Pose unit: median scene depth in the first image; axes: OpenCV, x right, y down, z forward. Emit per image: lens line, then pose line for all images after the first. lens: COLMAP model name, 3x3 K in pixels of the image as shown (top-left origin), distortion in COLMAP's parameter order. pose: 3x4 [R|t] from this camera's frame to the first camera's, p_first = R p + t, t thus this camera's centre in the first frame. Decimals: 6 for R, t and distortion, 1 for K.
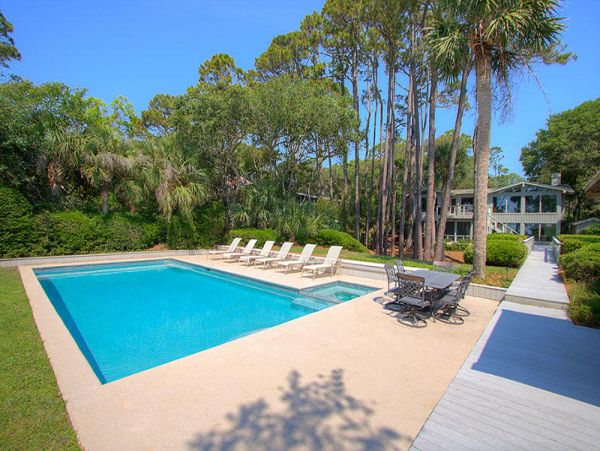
lens RADIAL K [[272.3, 0, 300.0], [0, 272.3, 227.4], [0, 0, 1]] dist [0.003750, 0.000043]
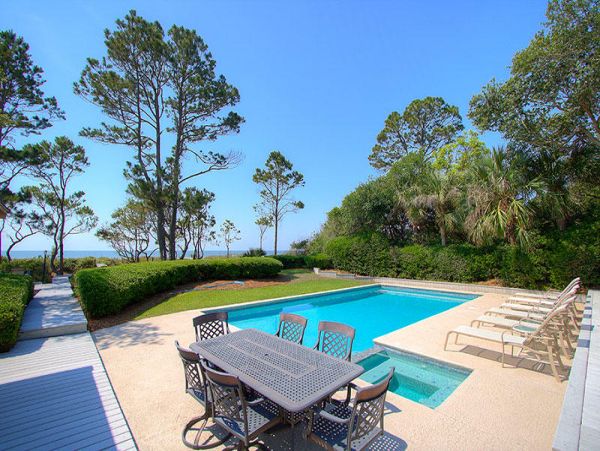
lens RADIAL K [[272.3, 0, 299.9], [0, 272.3, 222.6], [0, 0, 1]] dist [0.003750, 0.000043]
pose [[-0.085100, -0.121533, -0.988933, 1.921774], [-0.010569, 0.992587, -0.121072, -0.017230], [0.996316, 0.000149, -0.085754, 2.106074]]
